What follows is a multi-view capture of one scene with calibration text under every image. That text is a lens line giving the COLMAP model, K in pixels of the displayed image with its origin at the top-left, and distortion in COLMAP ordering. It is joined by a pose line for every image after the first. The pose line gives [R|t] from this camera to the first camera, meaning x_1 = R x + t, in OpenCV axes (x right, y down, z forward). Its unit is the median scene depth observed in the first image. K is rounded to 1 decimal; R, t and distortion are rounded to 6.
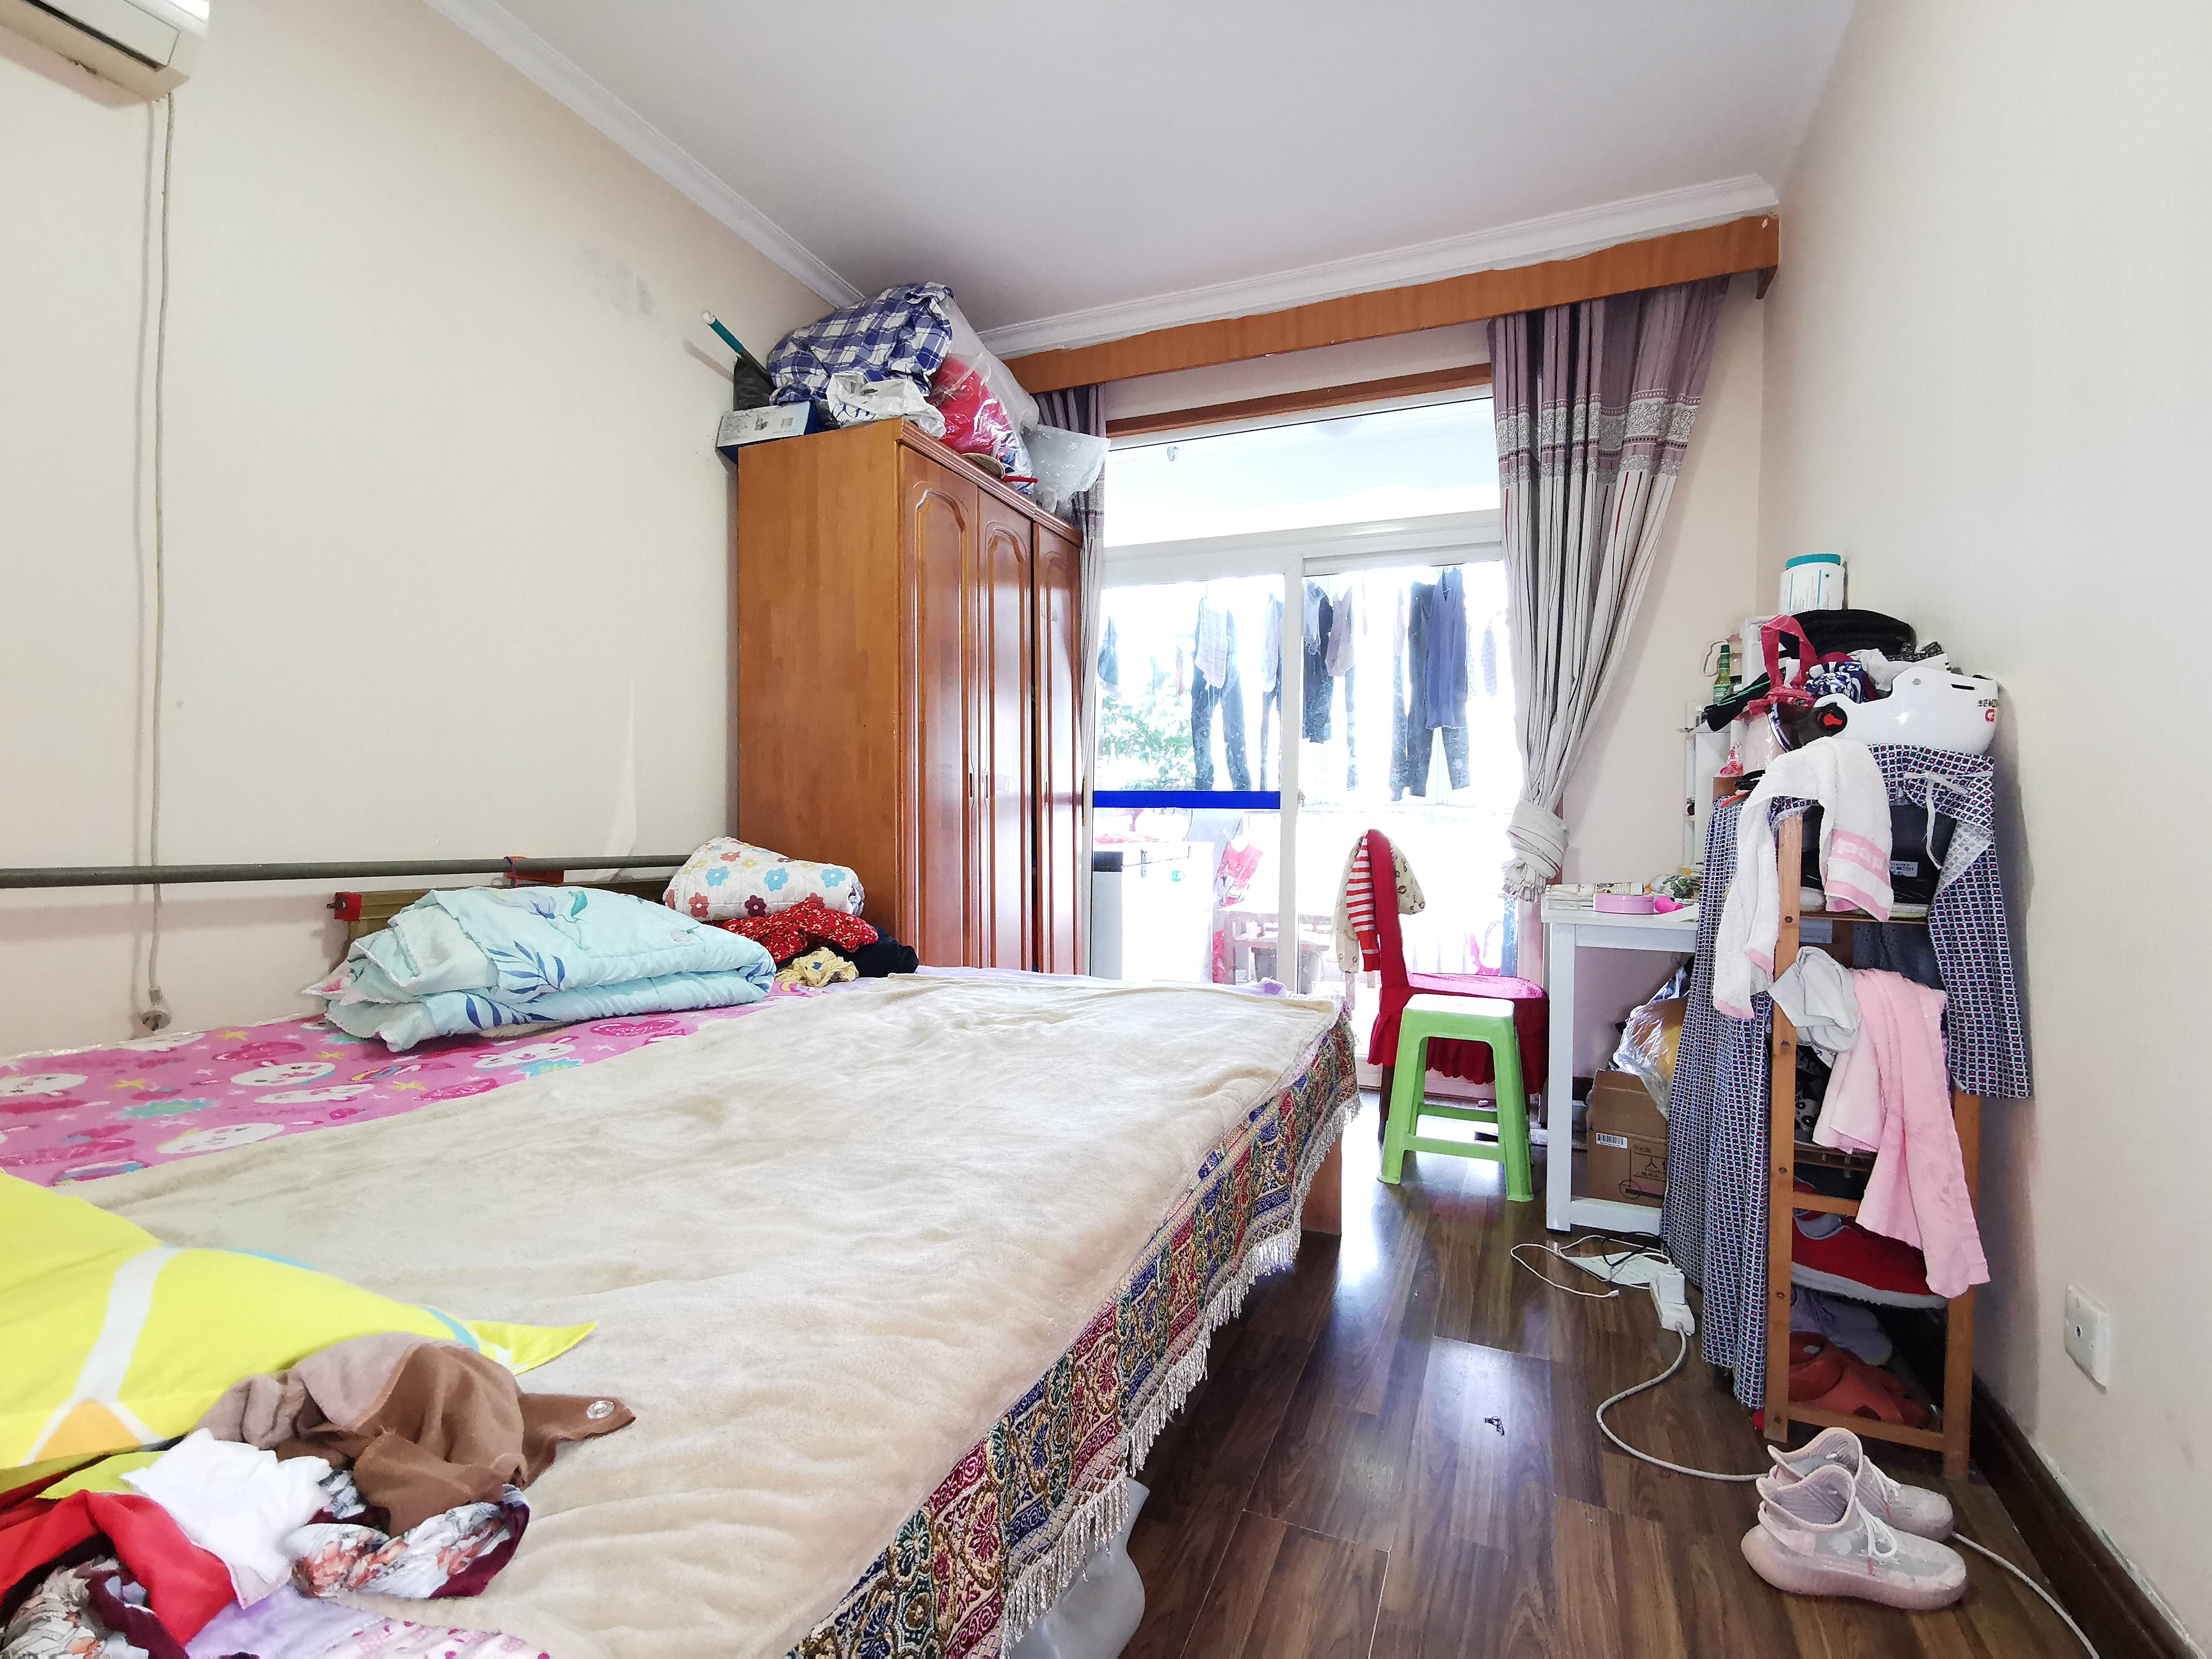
lens RADIAL K [[1012.2, 0, 1106.0], [0, 1012.2, 829.5], [0, 0, 1]] dist [-0.003503, 0.000045]
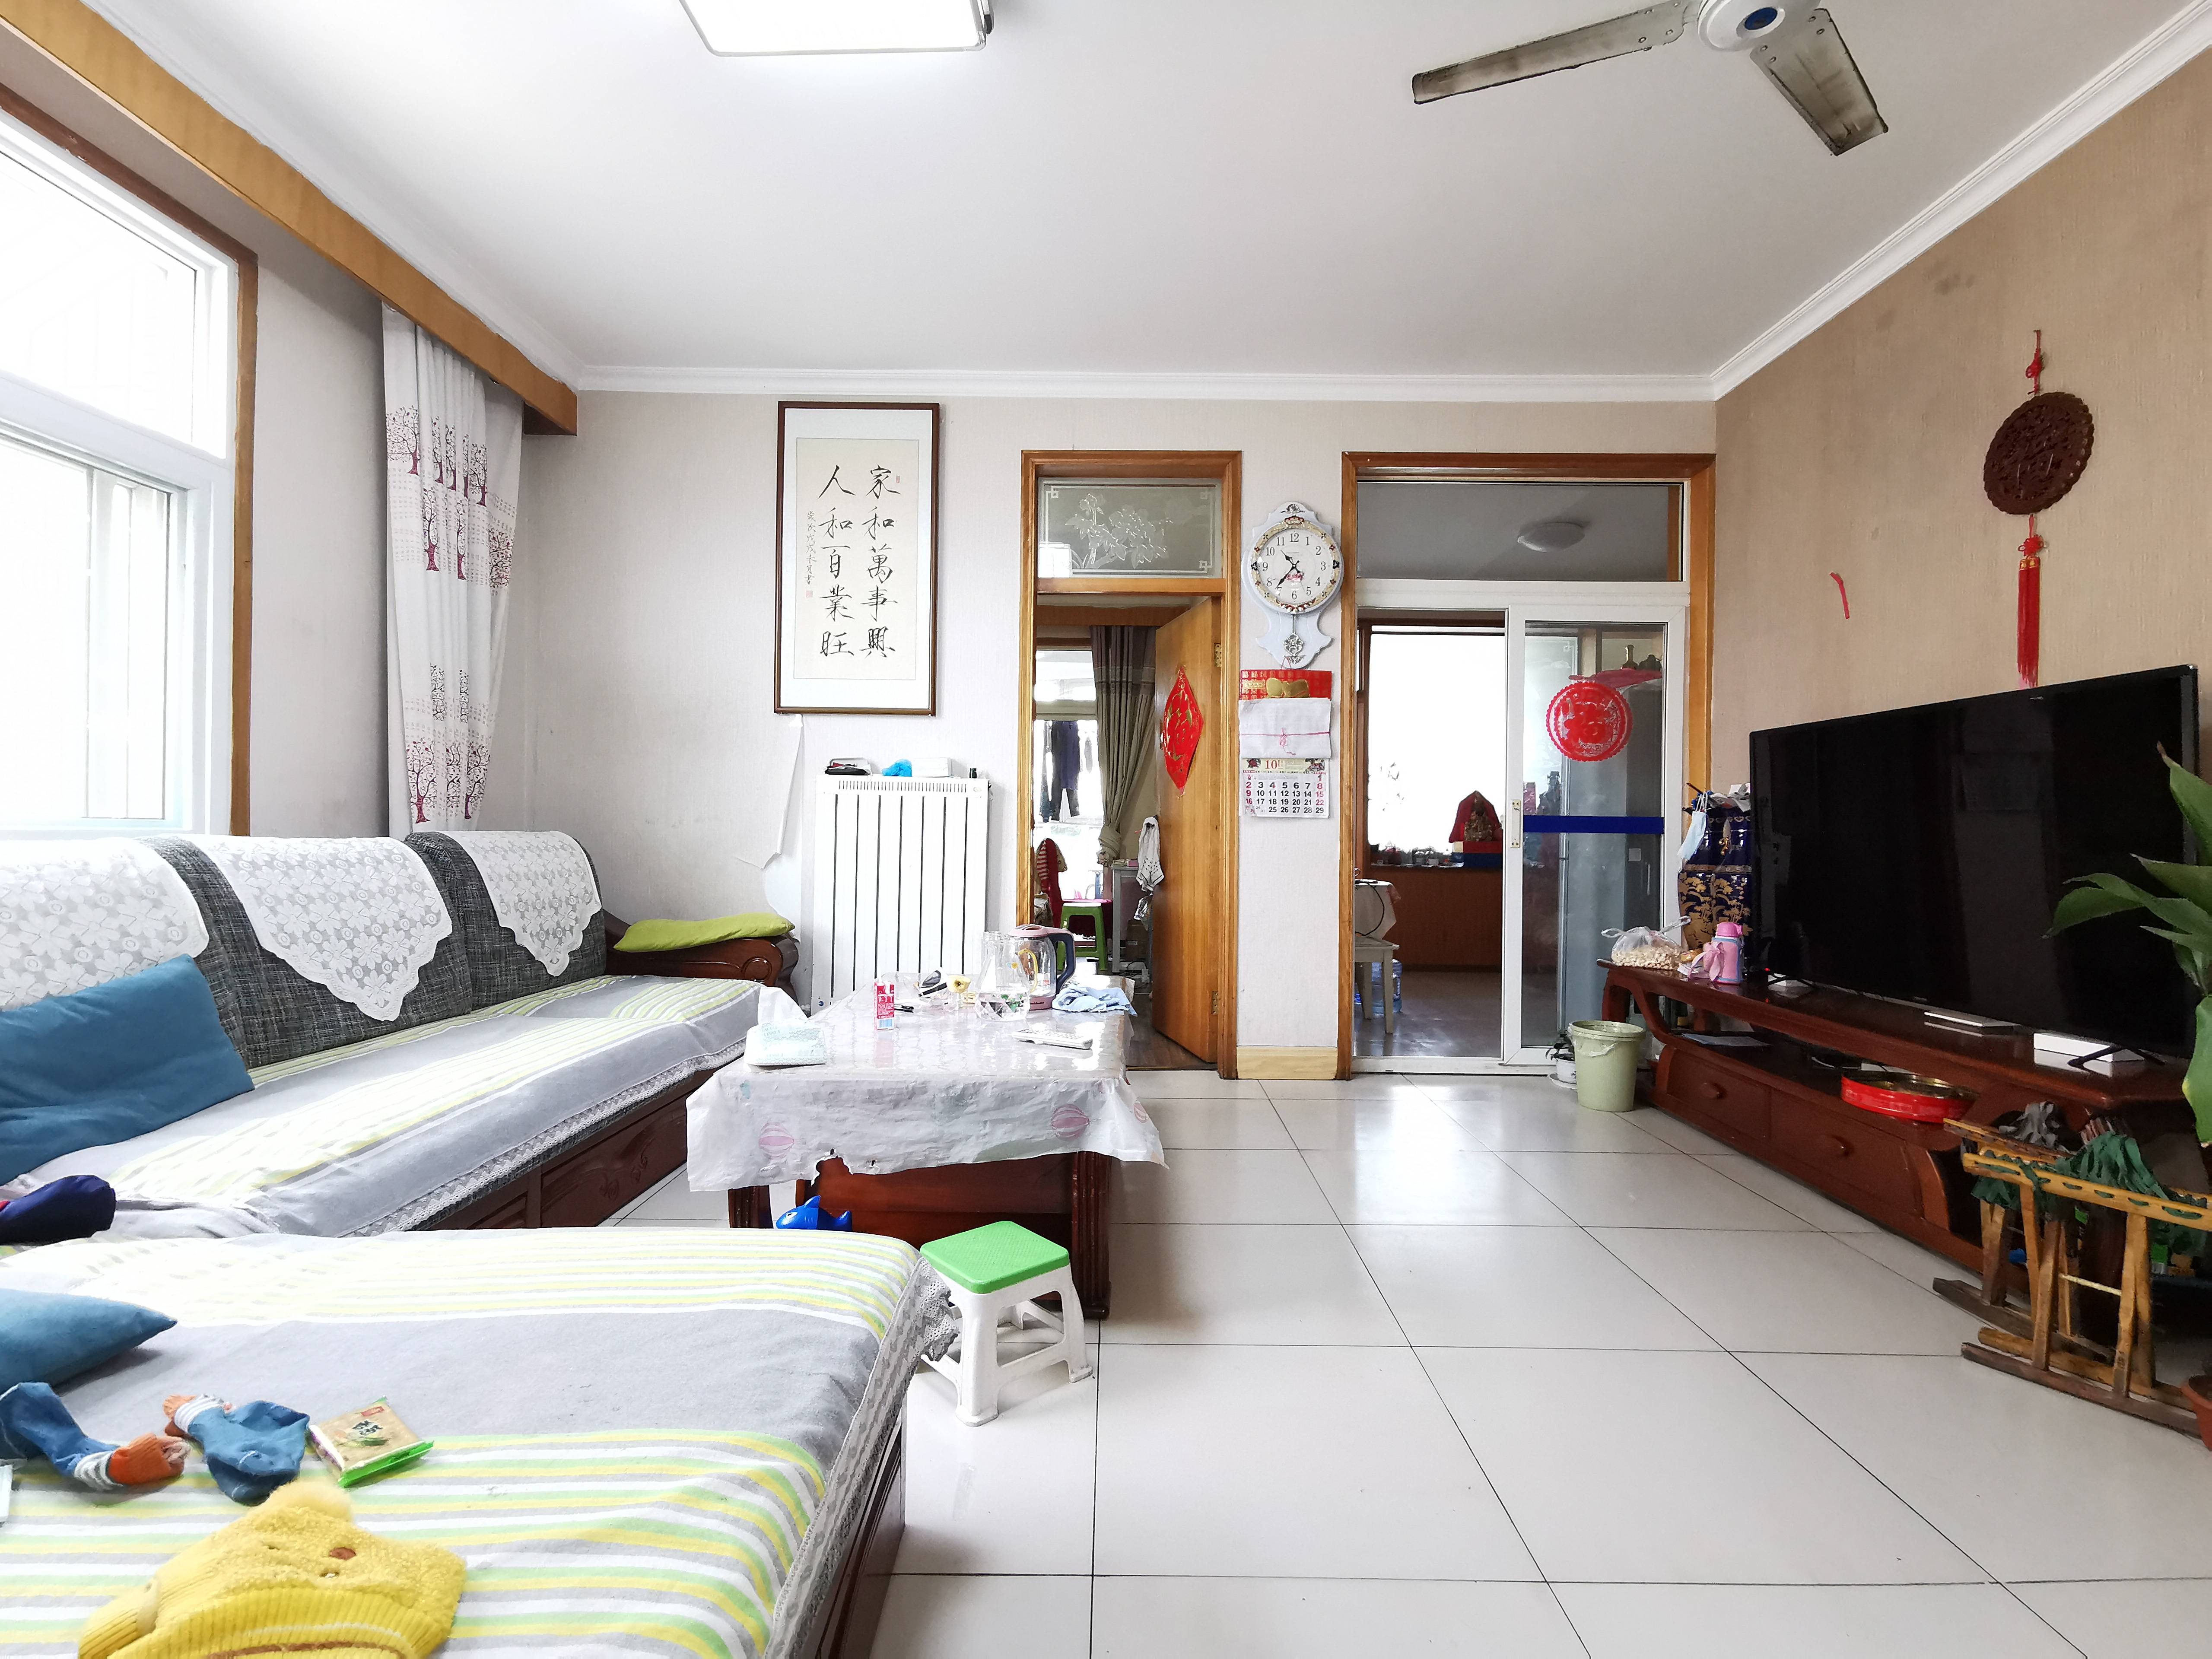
lens RADIAL K [[1012.2, 0, 1106.0], [0, 1012.2, 829.5], [0, 0, 1]] dist [-0.003503, 0.000045]
pose [[0.923779, -0.003902, 0.382907, -0.484593], [0.006011, 0.999973, -0.004312, -0.008503], [-0.382880, 0.006285, 0.923777, -1.173744]]
